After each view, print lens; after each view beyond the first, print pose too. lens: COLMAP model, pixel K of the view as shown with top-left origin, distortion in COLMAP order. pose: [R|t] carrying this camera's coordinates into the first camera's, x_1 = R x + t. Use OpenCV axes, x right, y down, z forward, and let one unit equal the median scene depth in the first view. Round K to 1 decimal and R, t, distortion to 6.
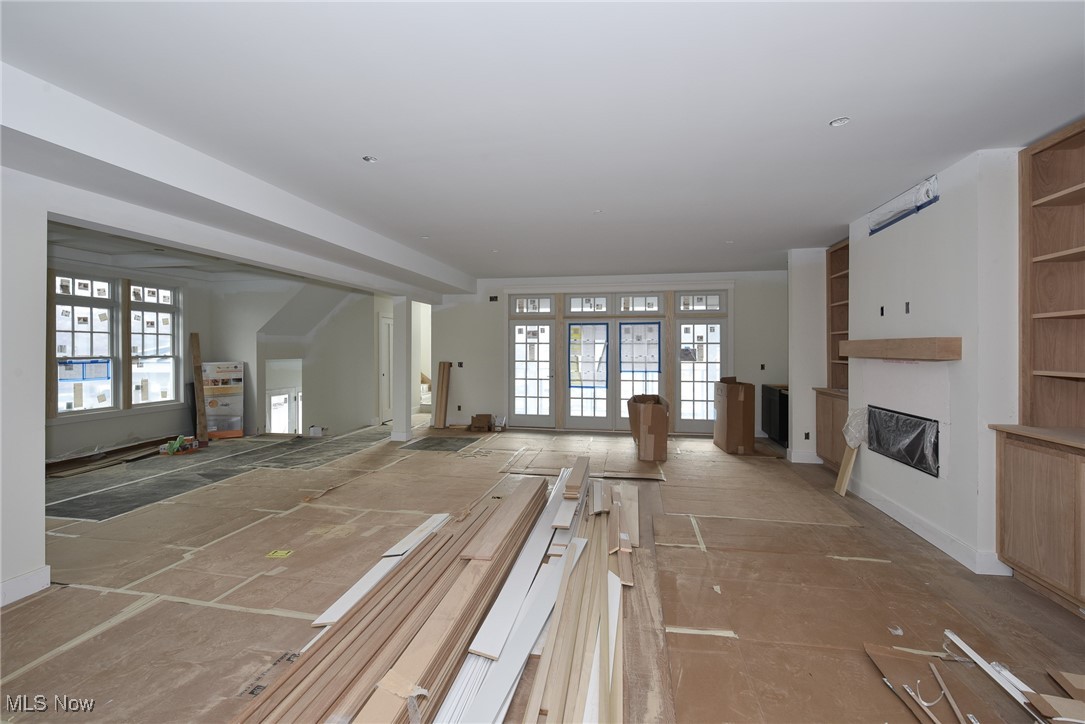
lens RADIAL K [[464.1, 0, 550.1], [0, 464.1, 350.4], [0, 0, 1]] dist [0.016595, -0.013204]
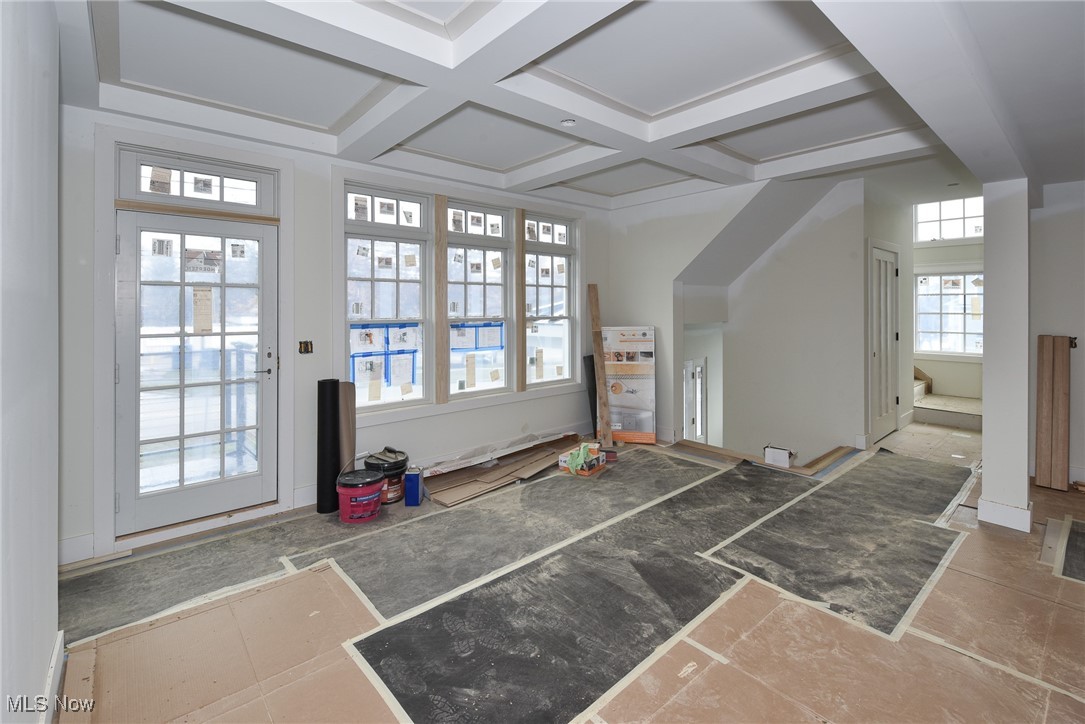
lens RADIAL K [[484.0, 0, 548.1], [0, 484.0, 307.2], [0, 0, 1]] dist [0.000008, -0.000085]
pose [[0.781979, -0.000035, -0.623304, -0.347209], [-0.000398, 1.000000, -0.000555, -0.001867], [0.623304, 0.000682, 0.781979, 0.374666]]
